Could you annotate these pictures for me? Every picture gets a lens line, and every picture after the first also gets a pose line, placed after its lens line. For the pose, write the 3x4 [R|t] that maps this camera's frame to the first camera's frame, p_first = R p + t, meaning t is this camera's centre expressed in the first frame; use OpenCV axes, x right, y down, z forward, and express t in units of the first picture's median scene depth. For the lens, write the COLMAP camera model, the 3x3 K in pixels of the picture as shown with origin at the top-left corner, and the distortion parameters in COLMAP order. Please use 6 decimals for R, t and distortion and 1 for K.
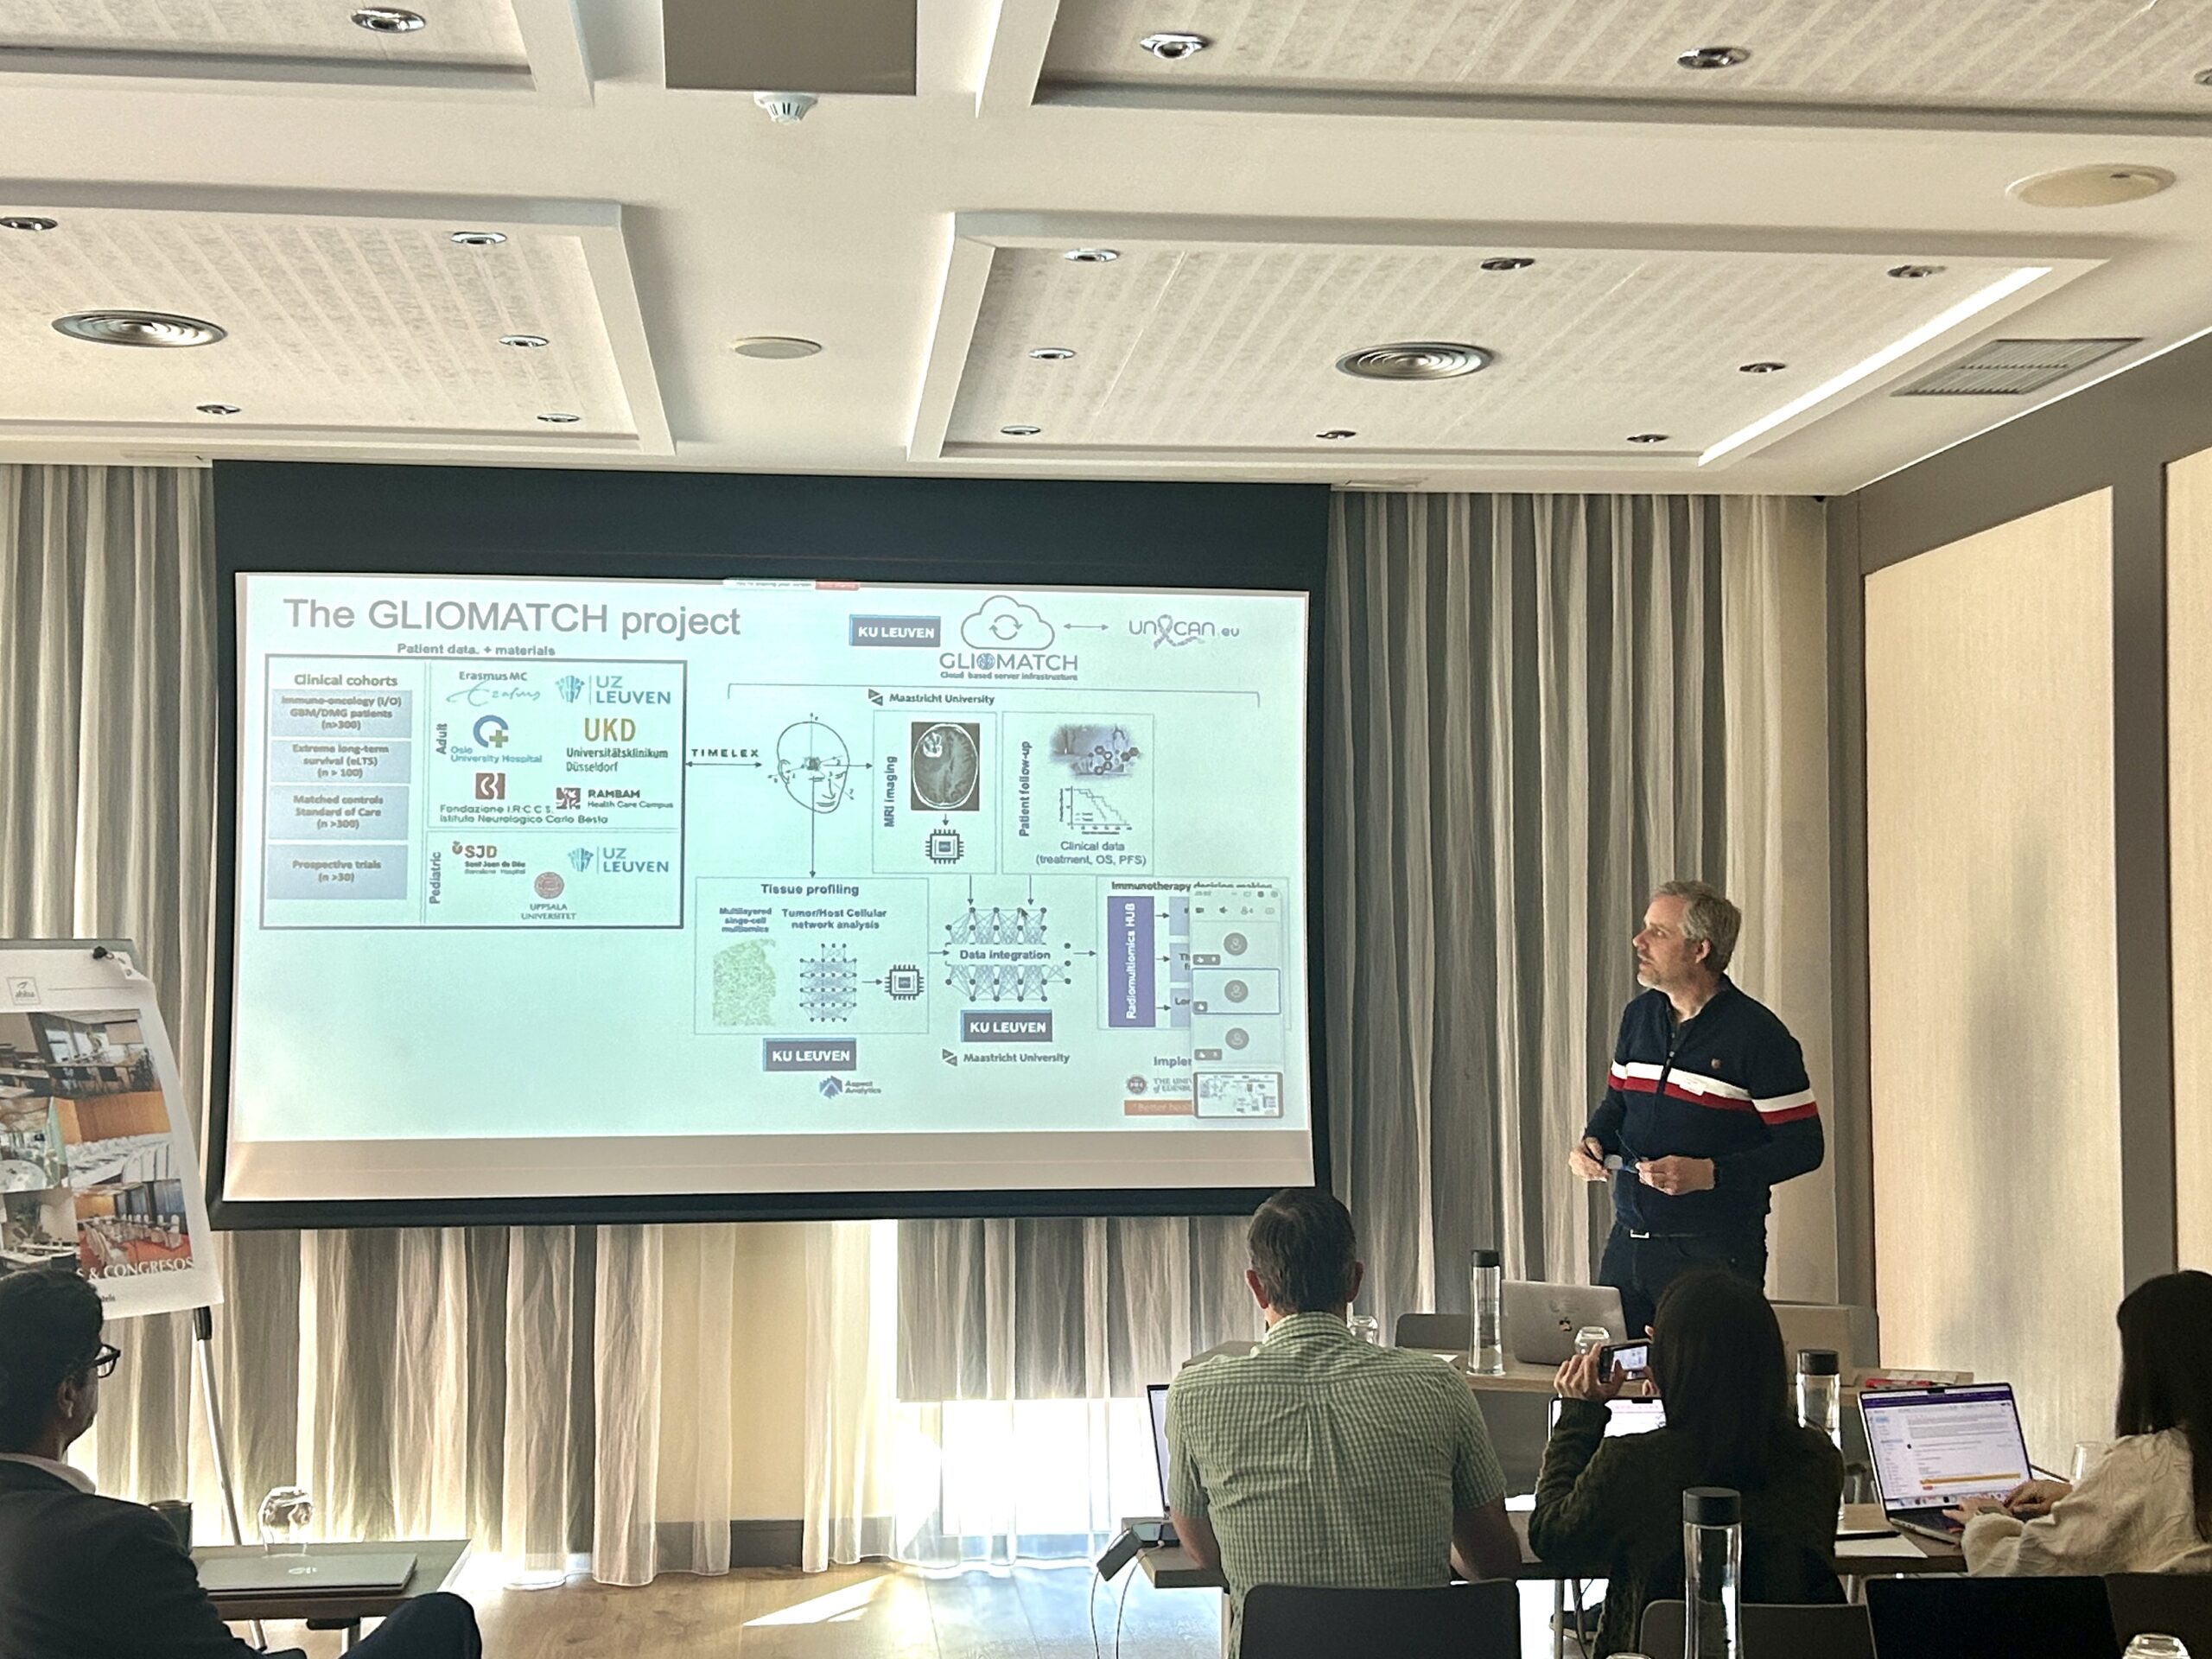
lens RADIAL K [[2965.6, 0, 1110.0], [0, 2965.6, 841.9], [0, 0, 1]] dist [0.182588, -0.695102]
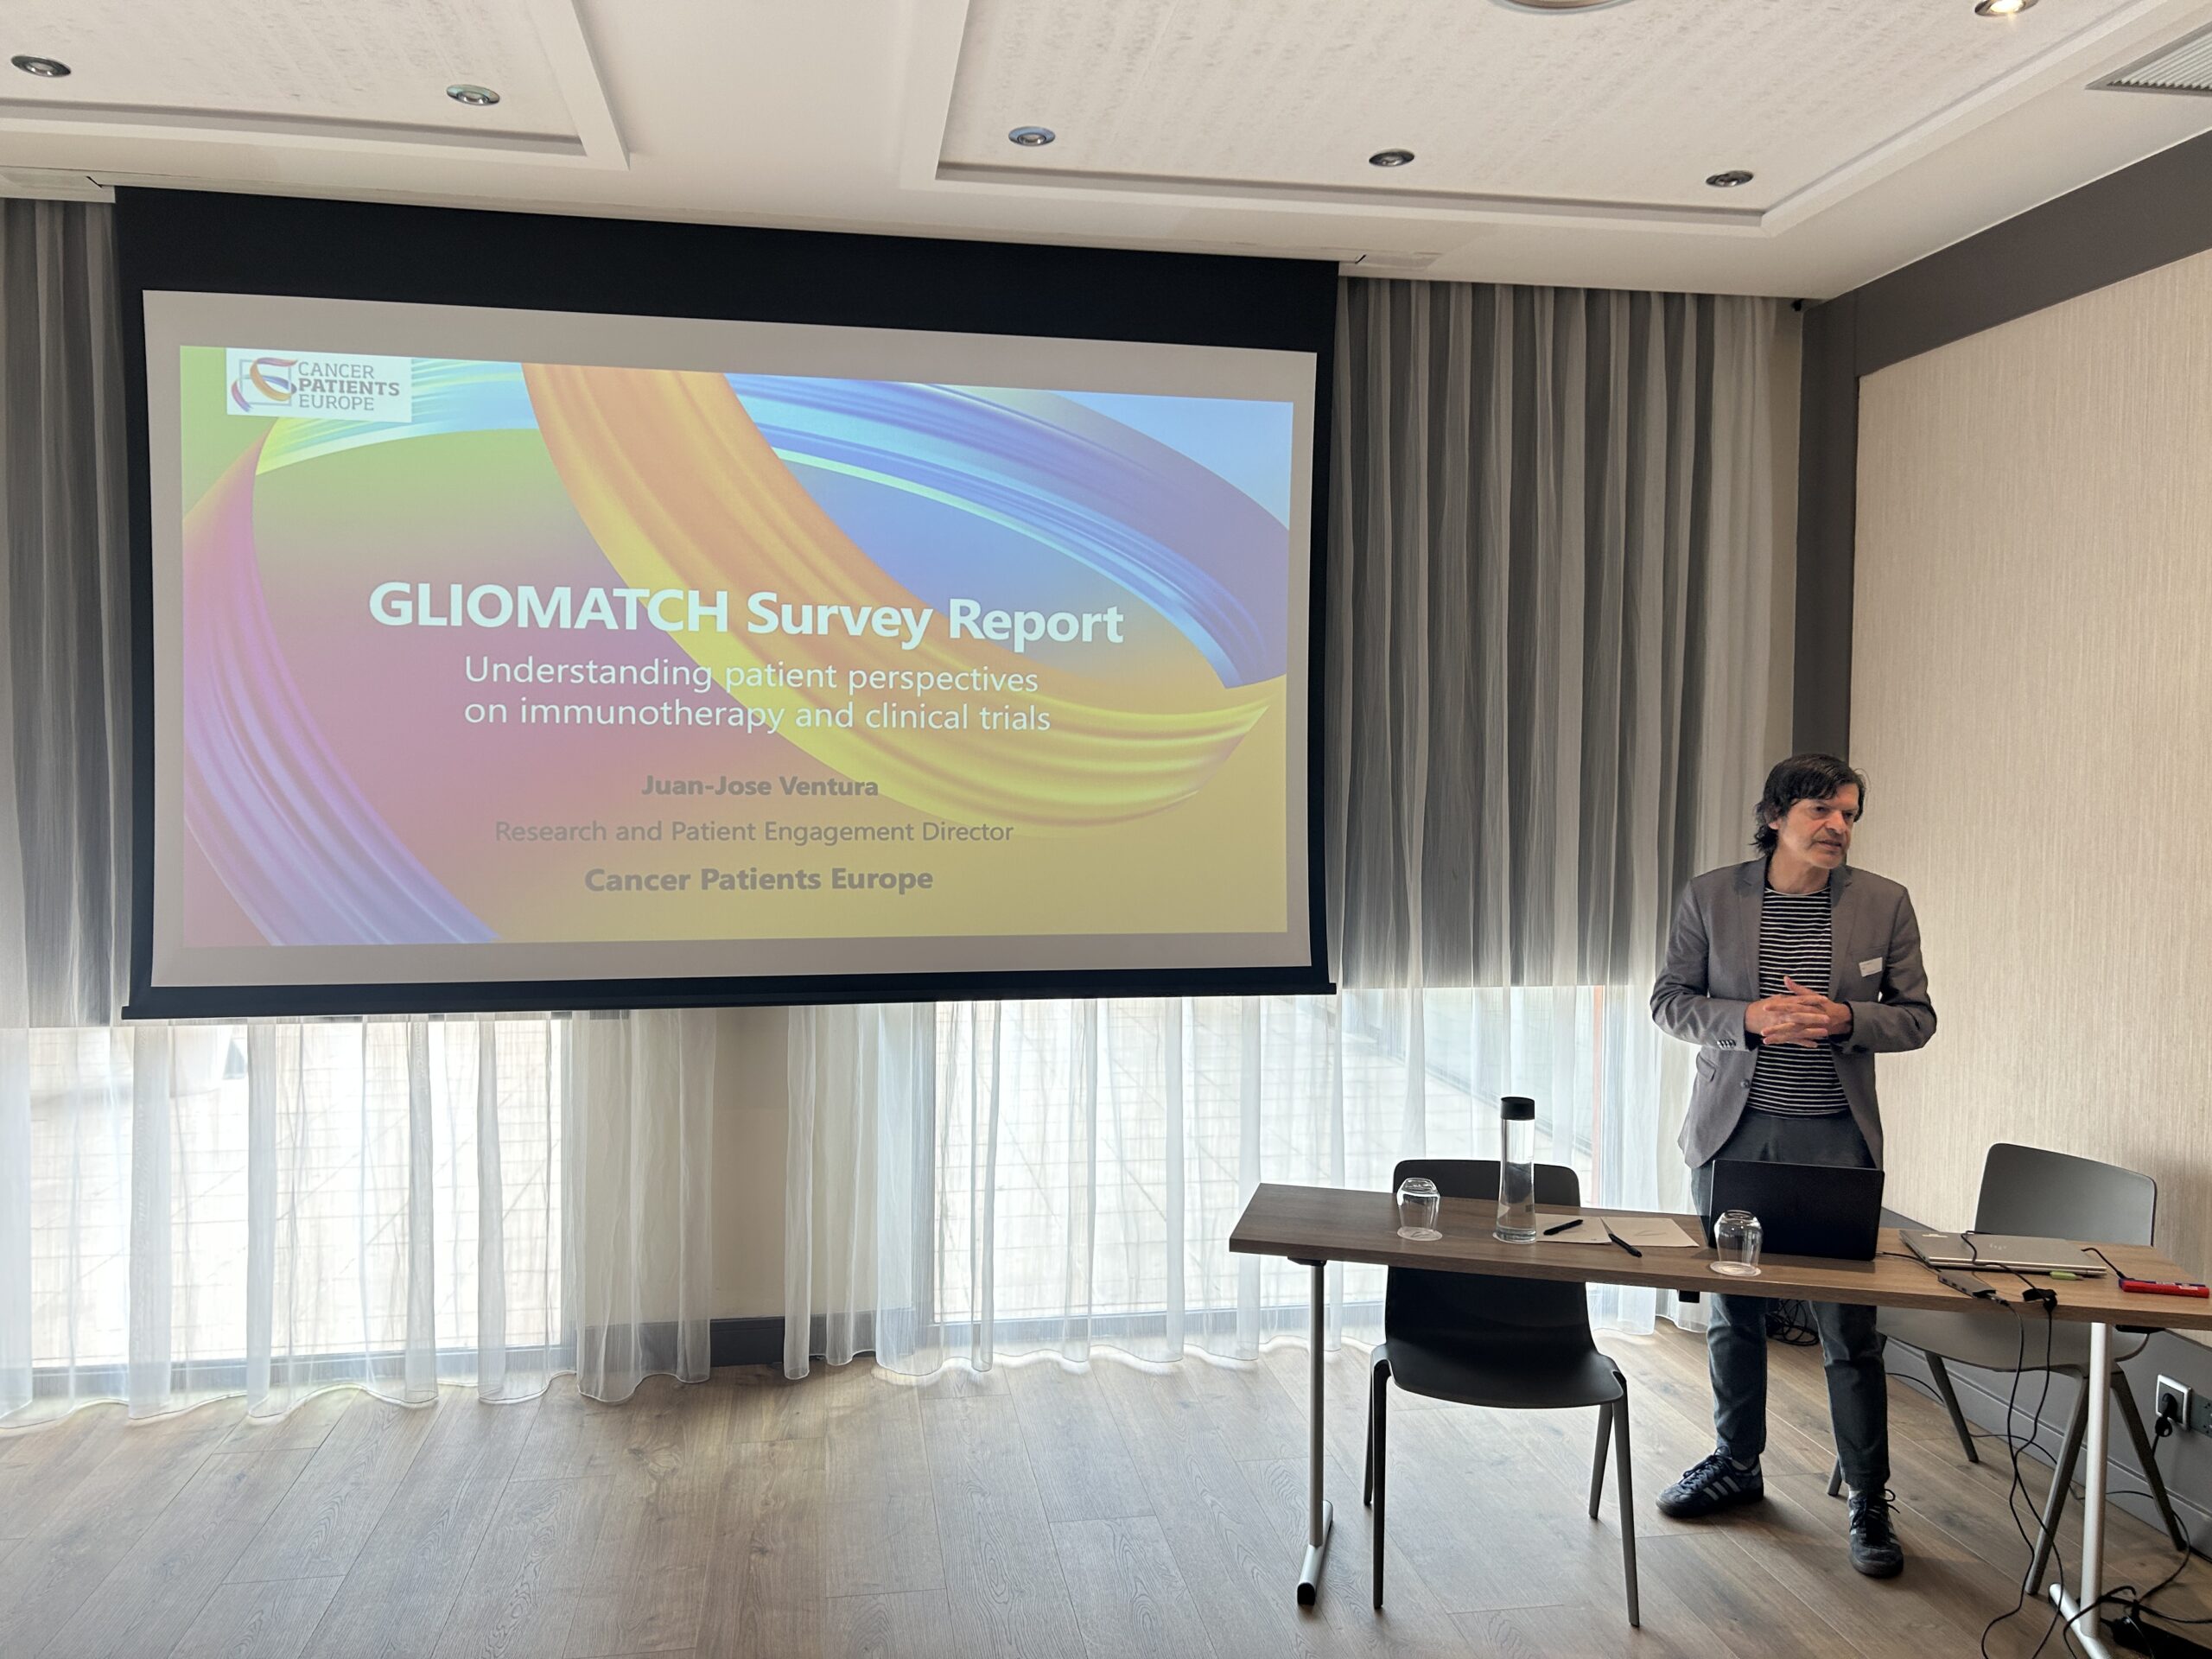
lens RADIAL K [[1660.3, 0, 1078.2], [0, 1660.3, 823.2], [0, 0, 1]] dist [0.067369, -0.044648]
pose [[0.998938, 0.006168, 0.045661, -0.036869], [-0.010096, 0.996218, 0.086301, 0.015394], [-0.044956, -0.086670, 0.995222, 0.496851]]
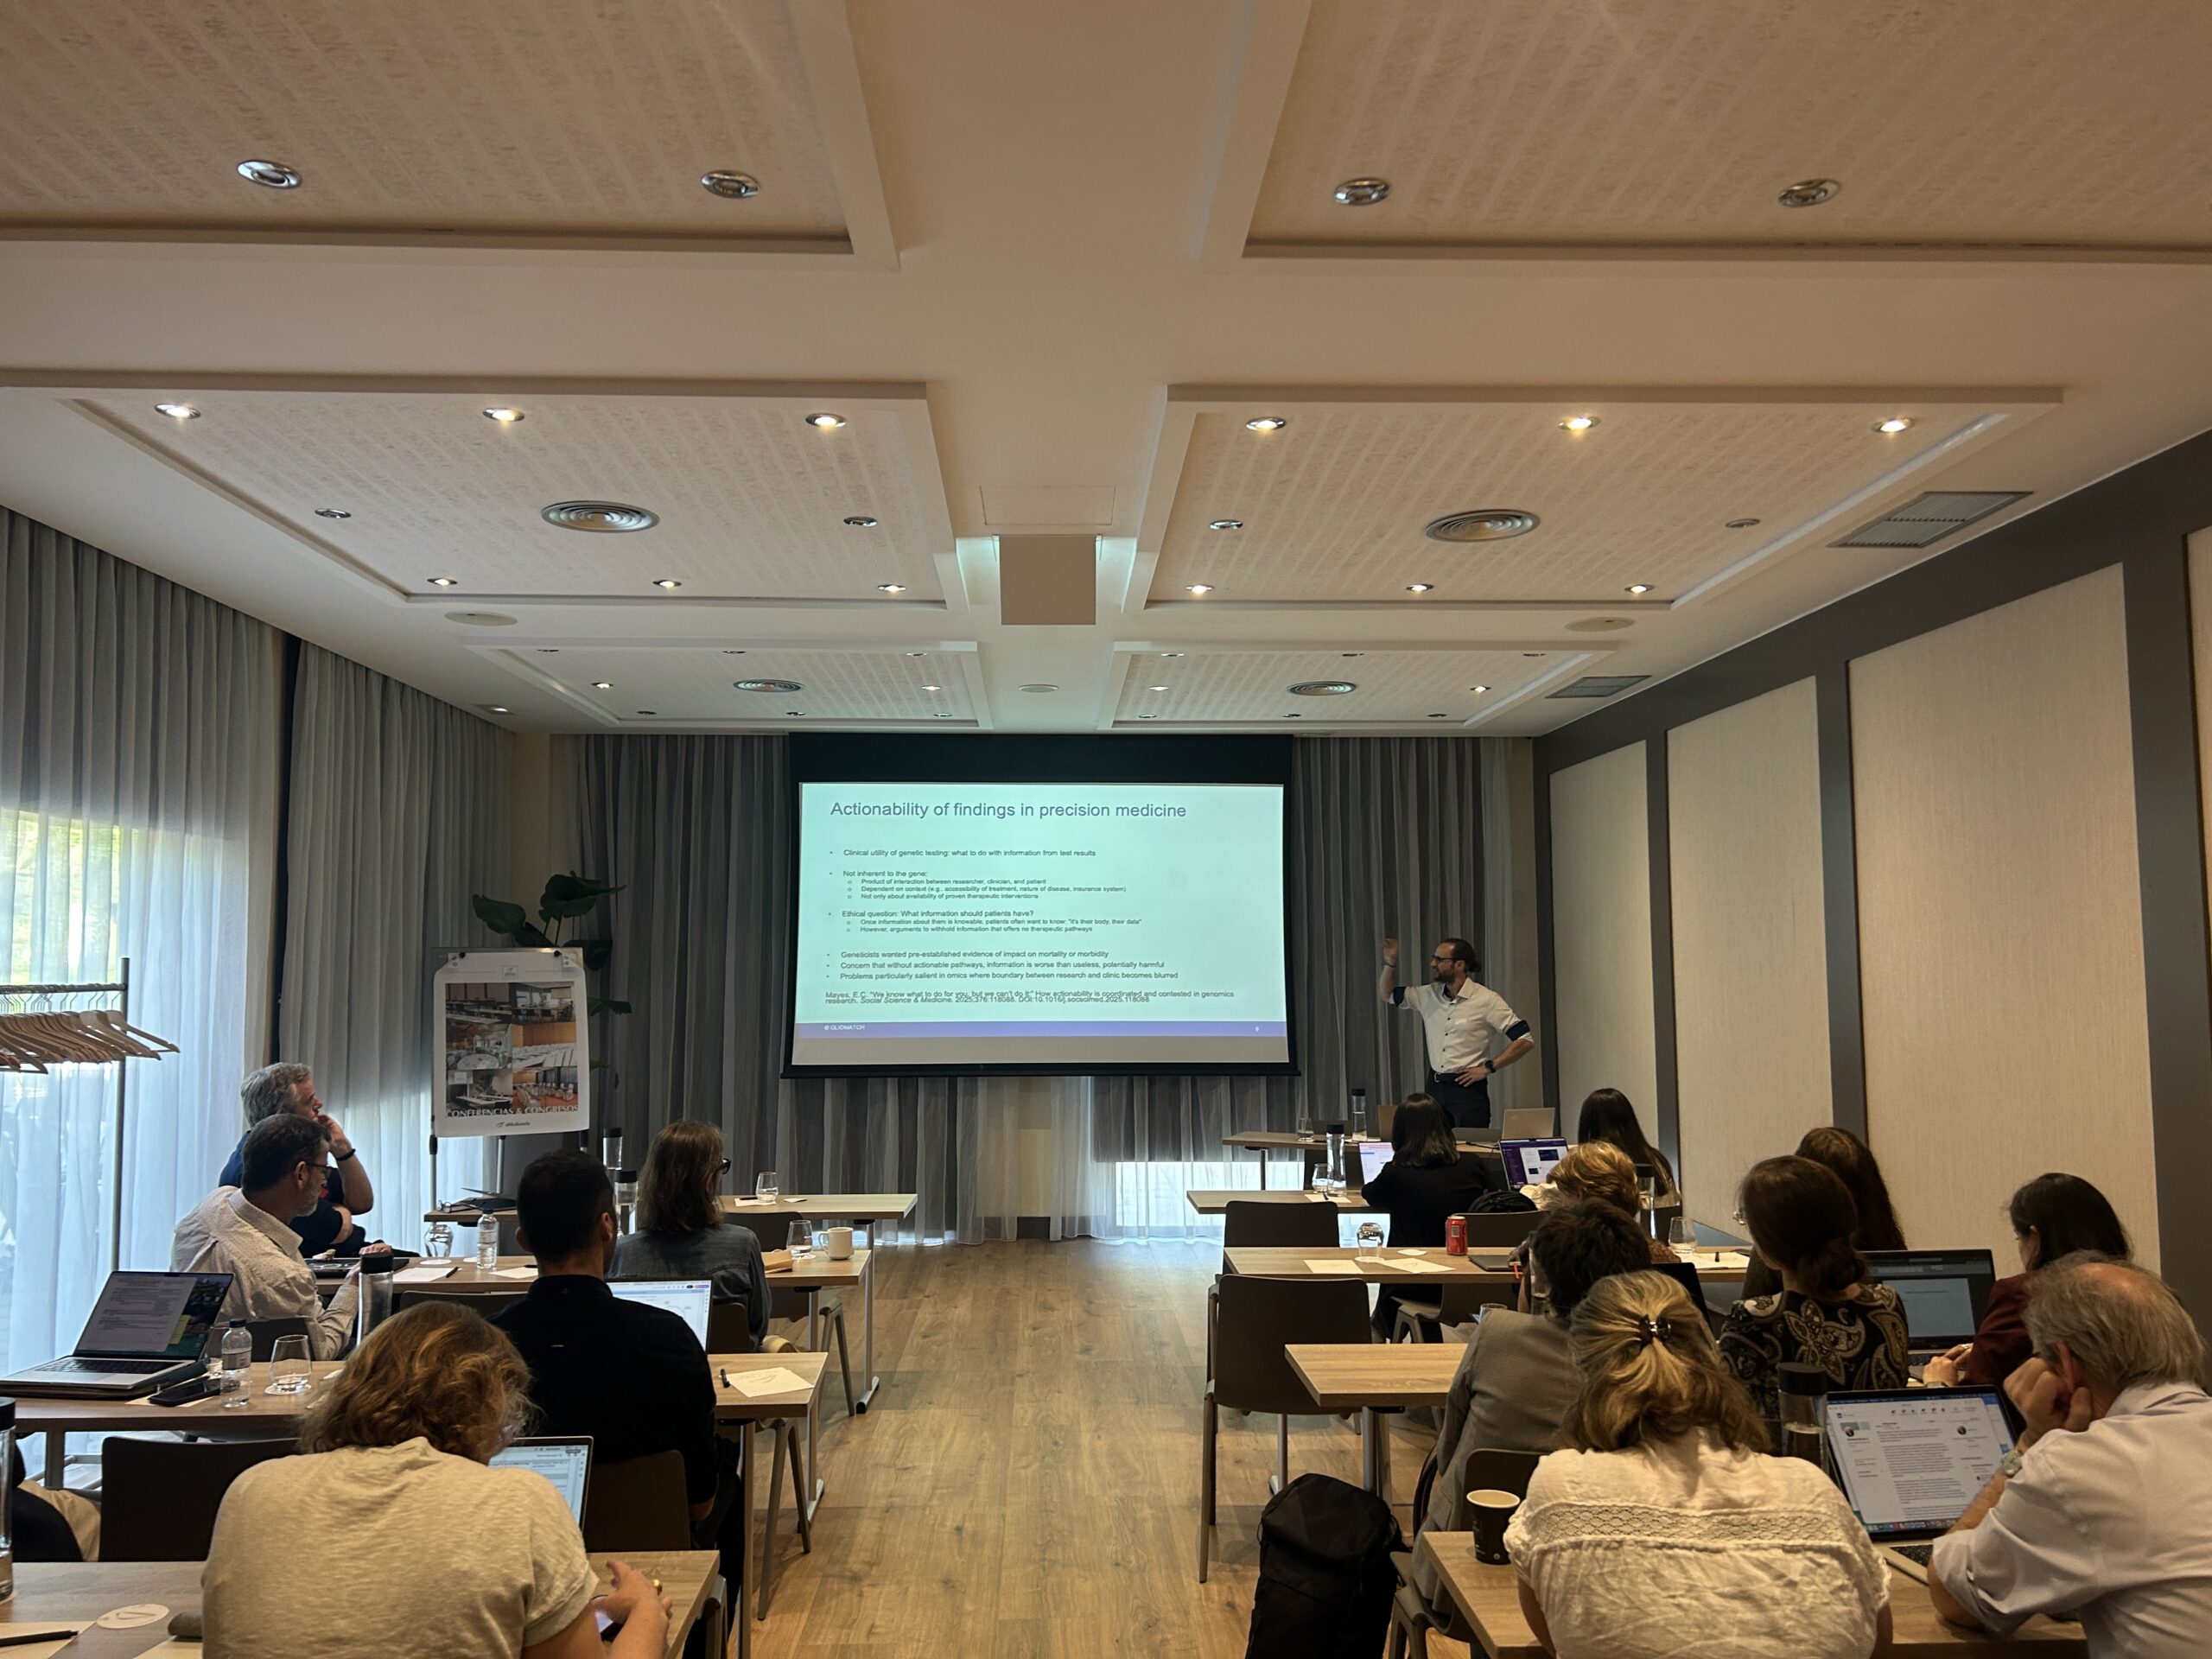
lens RADIAL K [[1660.3, 0, 1078.2], [0, 1660.3, 823.2], [0, 0, 1]] dist [0.067369, -0.044648]
pose [[0.996591, -0.005969, -0.082285, 0.019444], [0.002550, 0.999131, -0.041594, -0.007150], [0.082462, 0.041243, 0.995740, -0.227261]]
